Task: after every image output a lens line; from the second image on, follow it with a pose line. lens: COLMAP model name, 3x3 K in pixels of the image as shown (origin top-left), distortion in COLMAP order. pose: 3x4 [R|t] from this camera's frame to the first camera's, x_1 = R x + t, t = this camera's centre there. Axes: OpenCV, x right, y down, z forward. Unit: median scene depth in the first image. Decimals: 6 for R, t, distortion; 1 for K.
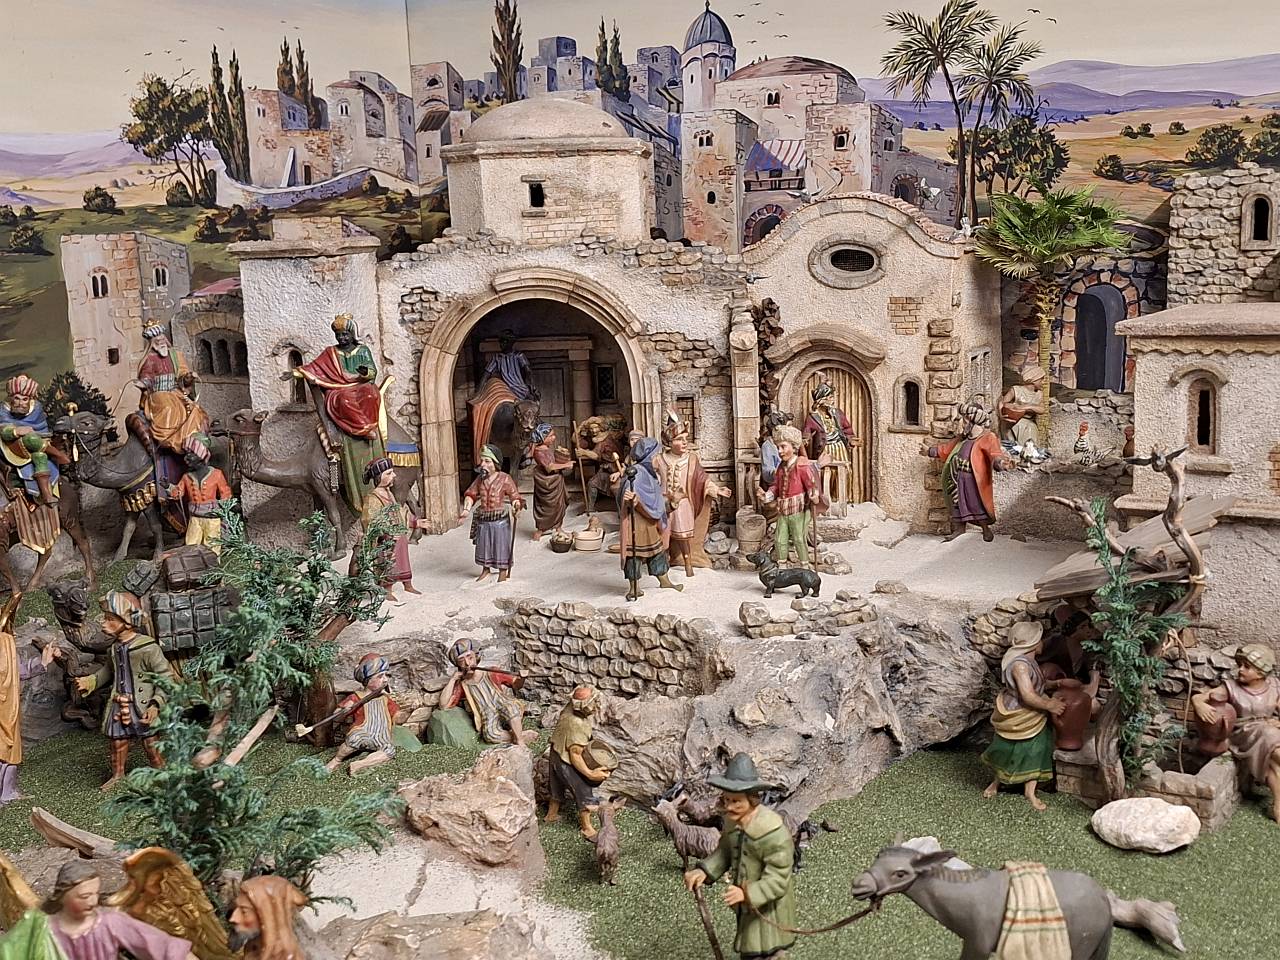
lens RADIAL K [[1553.6, 0, 640.0], [0, 1553.6, 480.0], [0, 0, 1]] dist [0.120406, -0.324264]
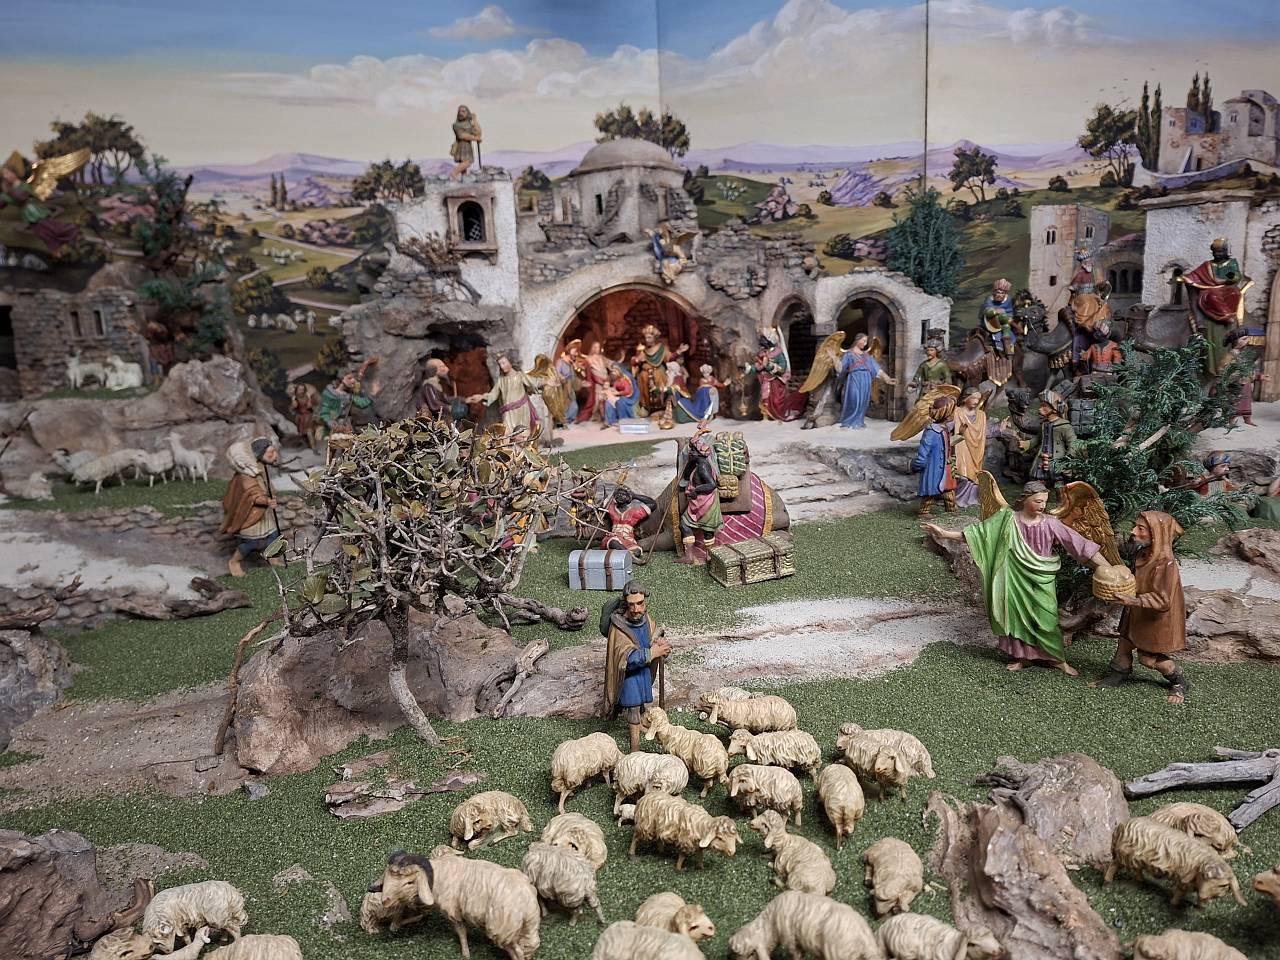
lens RADIAL K [[876.7, 0, 640.0], [0, 876.7, 480.0], [0, 0, 1]] dist [-0.003045, 0.004548]
pose [[0.754520, 0.116766, -0.645806, -0.038581], [-0.101748, 0.992959, 0.060659, 0.125905], [0.648342, 0.019941, 0.761088, 0.000157]]
